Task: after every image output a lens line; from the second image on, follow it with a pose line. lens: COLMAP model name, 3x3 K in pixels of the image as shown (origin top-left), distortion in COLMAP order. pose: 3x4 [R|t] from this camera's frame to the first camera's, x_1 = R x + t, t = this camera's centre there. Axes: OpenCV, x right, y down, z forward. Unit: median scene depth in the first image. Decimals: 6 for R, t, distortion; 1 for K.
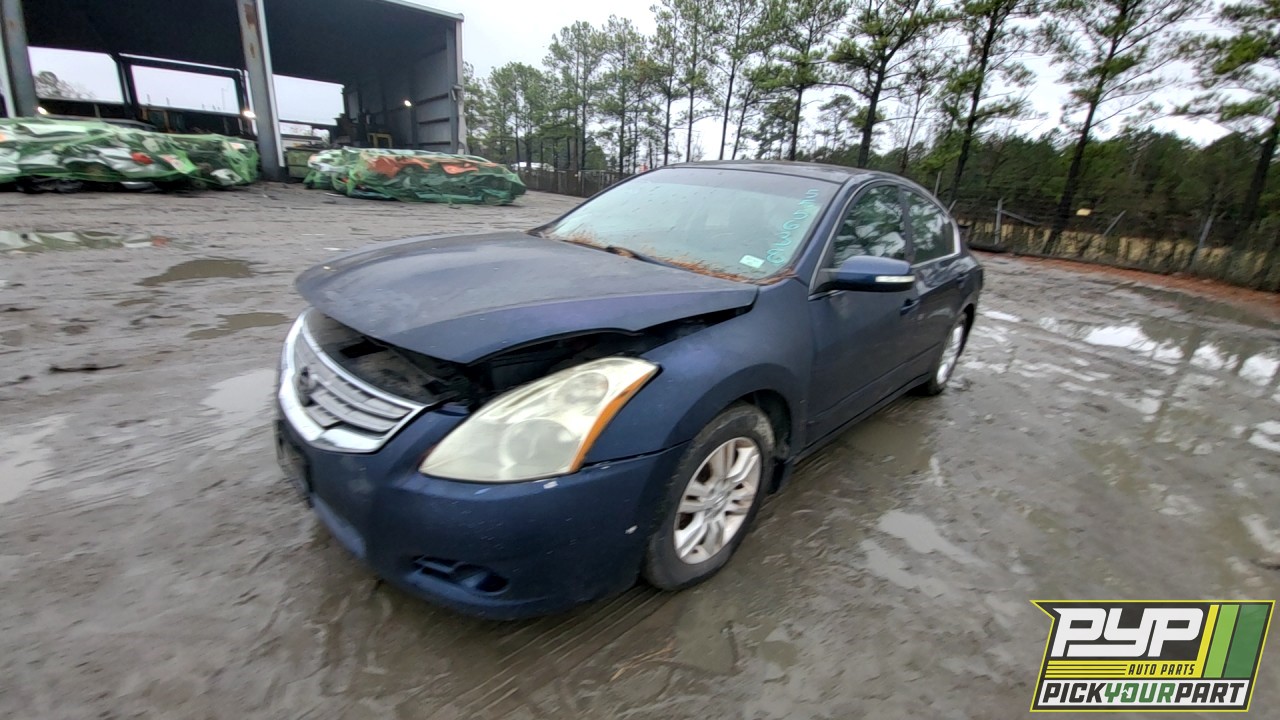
lens RADIAL K [[538.3, 0, 656.4], [0, 538.3, 347.2], [0, 0, 1]] dist [0.022011, -0.020822]
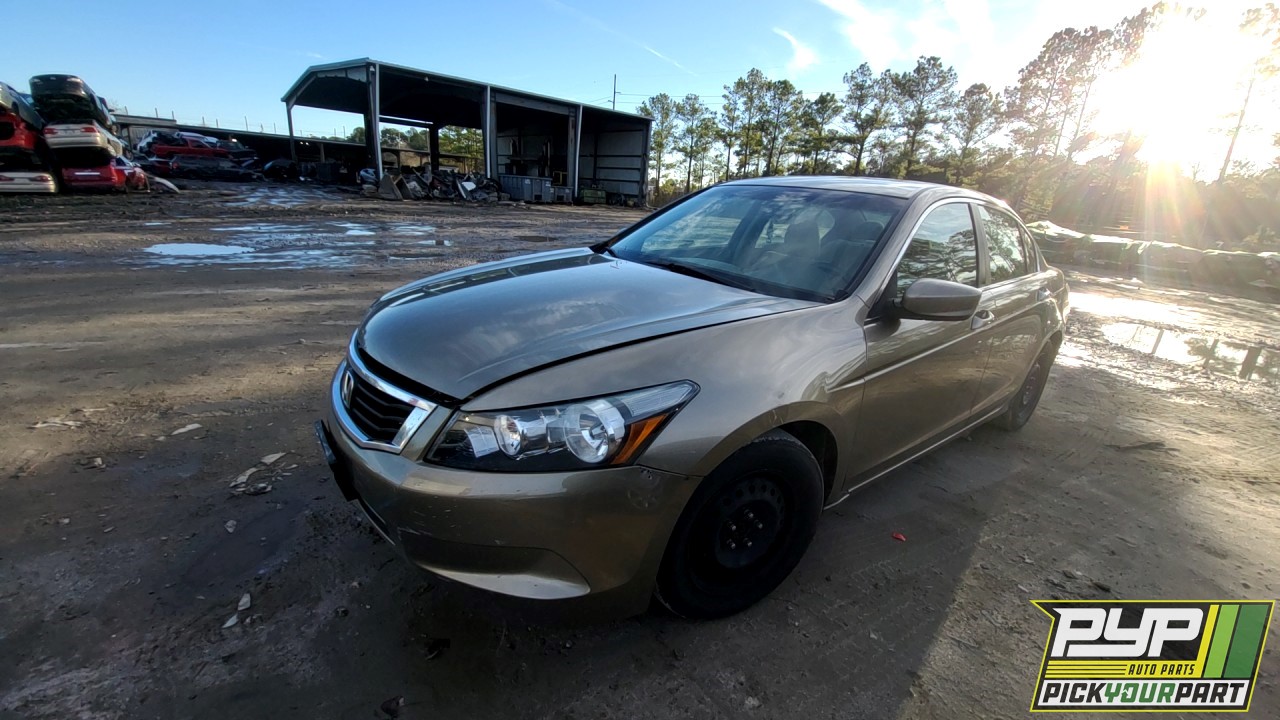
lens RADIAL K [[538.3, 0, 656.4], [0, 538.3, 347.2], [0, 0, 1]] dist [0.022011, -0.020822]
pose [[0.997145, -0.023746, 0.071680, -0.533356], [0.024445, 0.999662, -0.008887, 0.239036], [-0.071444, 0.010614, 0.997388, -0.971421]]
